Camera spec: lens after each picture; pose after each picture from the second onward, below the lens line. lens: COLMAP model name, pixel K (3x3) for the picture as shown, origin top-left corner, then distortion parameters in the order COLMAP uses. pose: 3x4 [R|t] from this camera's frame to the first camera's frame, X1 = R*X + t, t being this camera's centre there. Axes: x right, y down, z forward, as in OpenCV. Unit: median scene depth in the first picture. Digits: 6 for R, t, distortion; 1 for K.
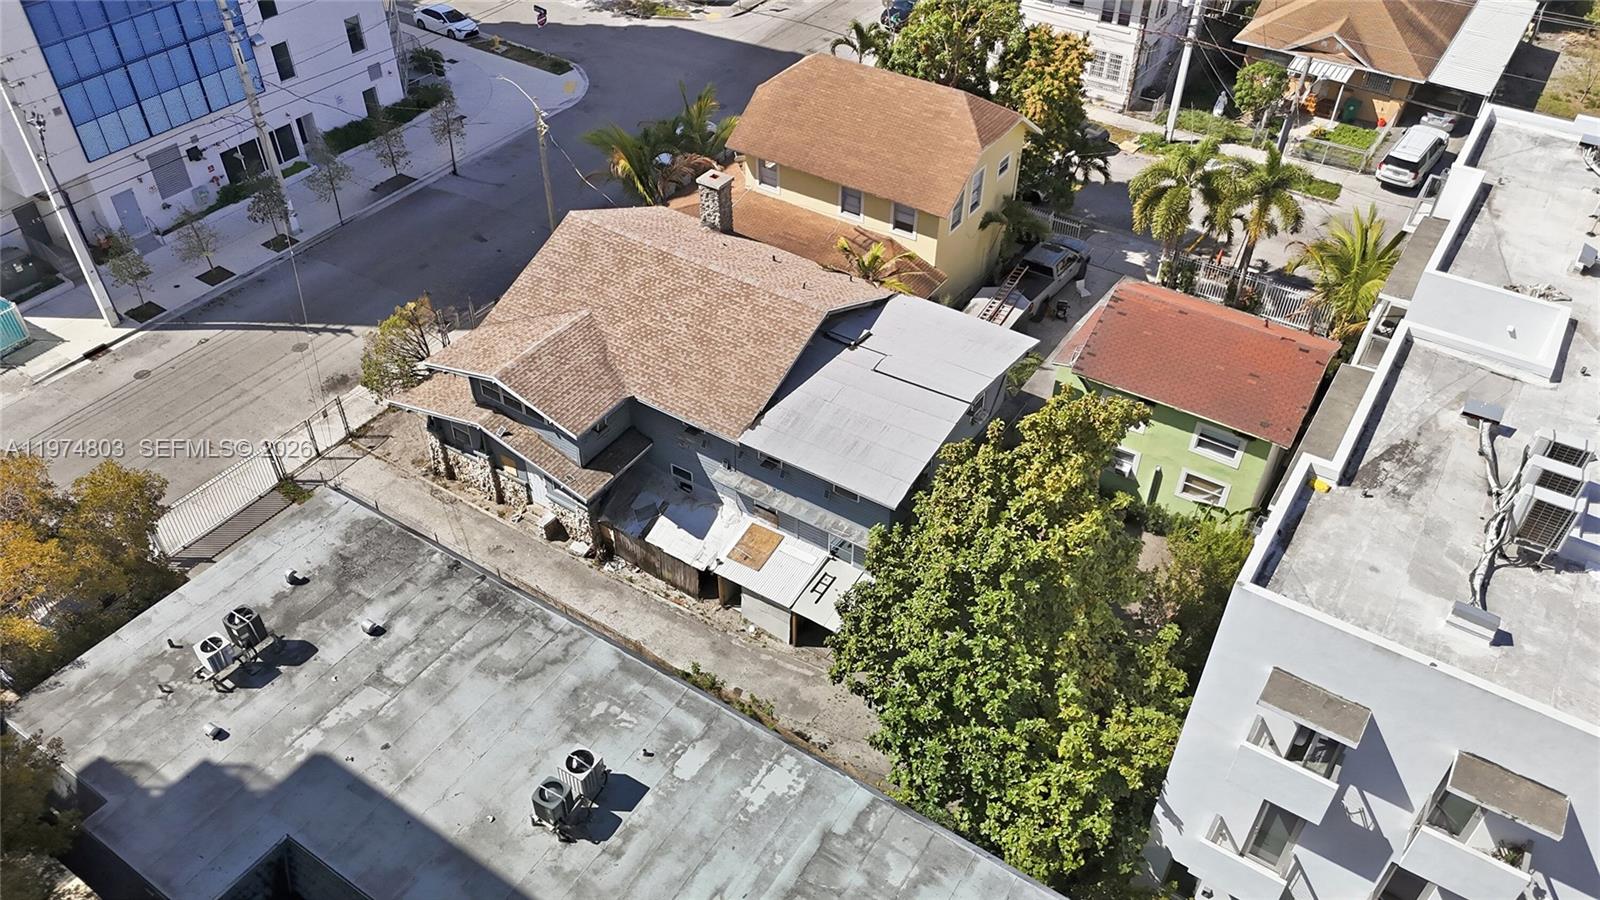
lens RADIAL K [[1173.3, 0, 800.0], [0, 1173.3, 450.0], [0, 0, 1]] dist [0.064140, -0.055461]
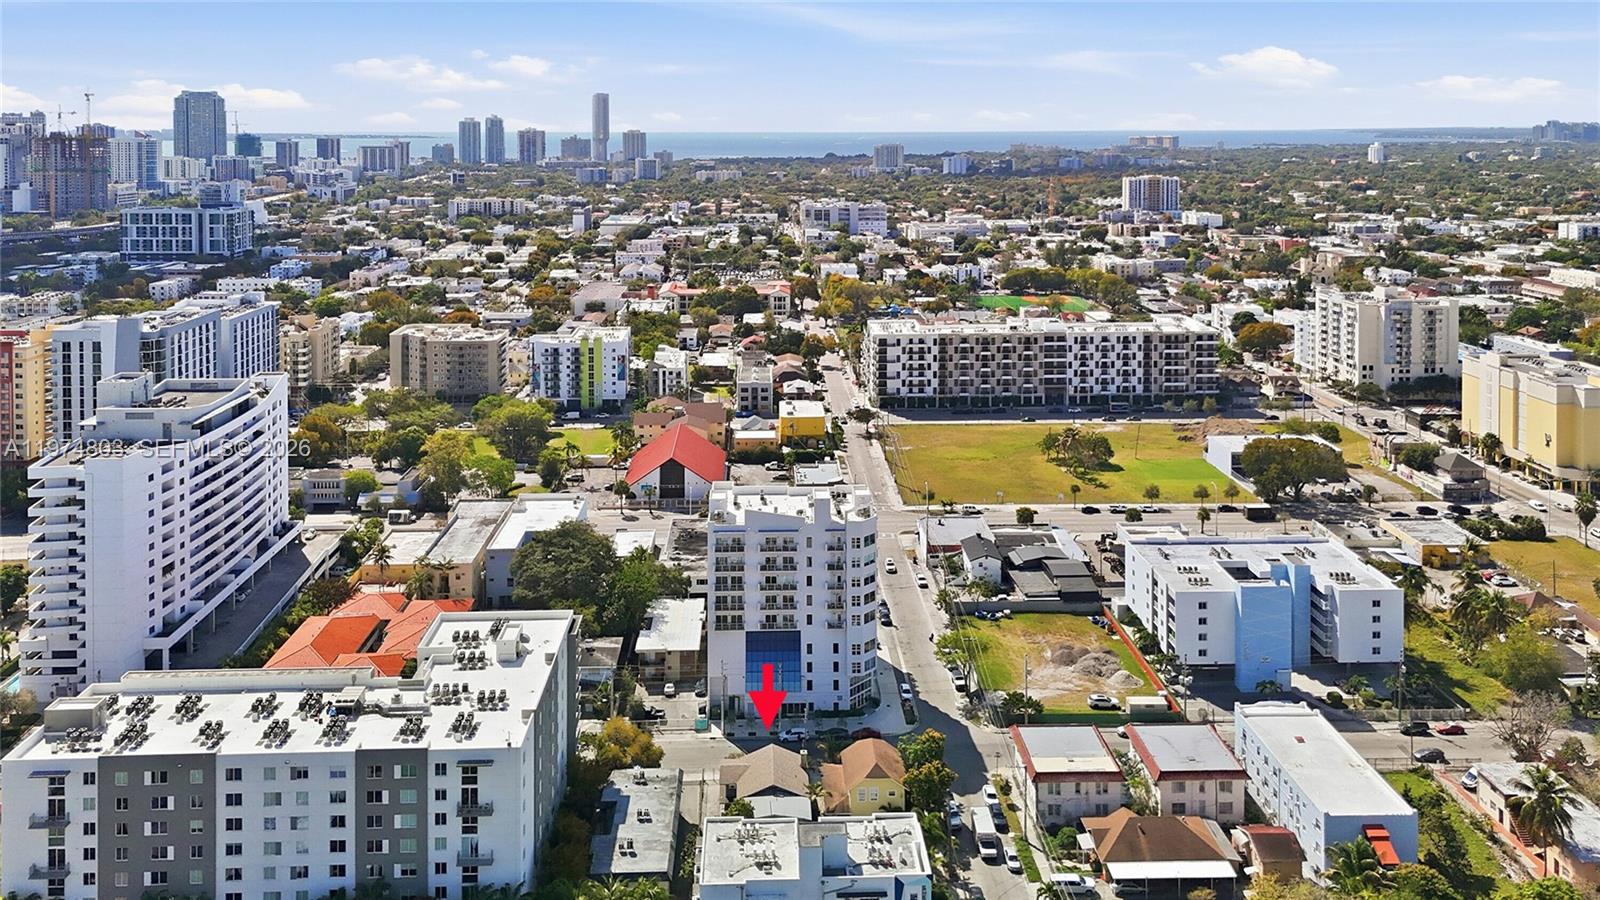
lens RADIAL K [[1222.1, 0, 794.0], [0, 1222.1, 193.8], [0, 0, 1]] dist [0.031531, -0.001854]
pose [[0.578389, 0.027516, -0.815297, 3.507371], [-0.528493, 0.773971, -0.348803, -0.248509], [0.621419, 0.632623, 0.462198, -2.279420]]
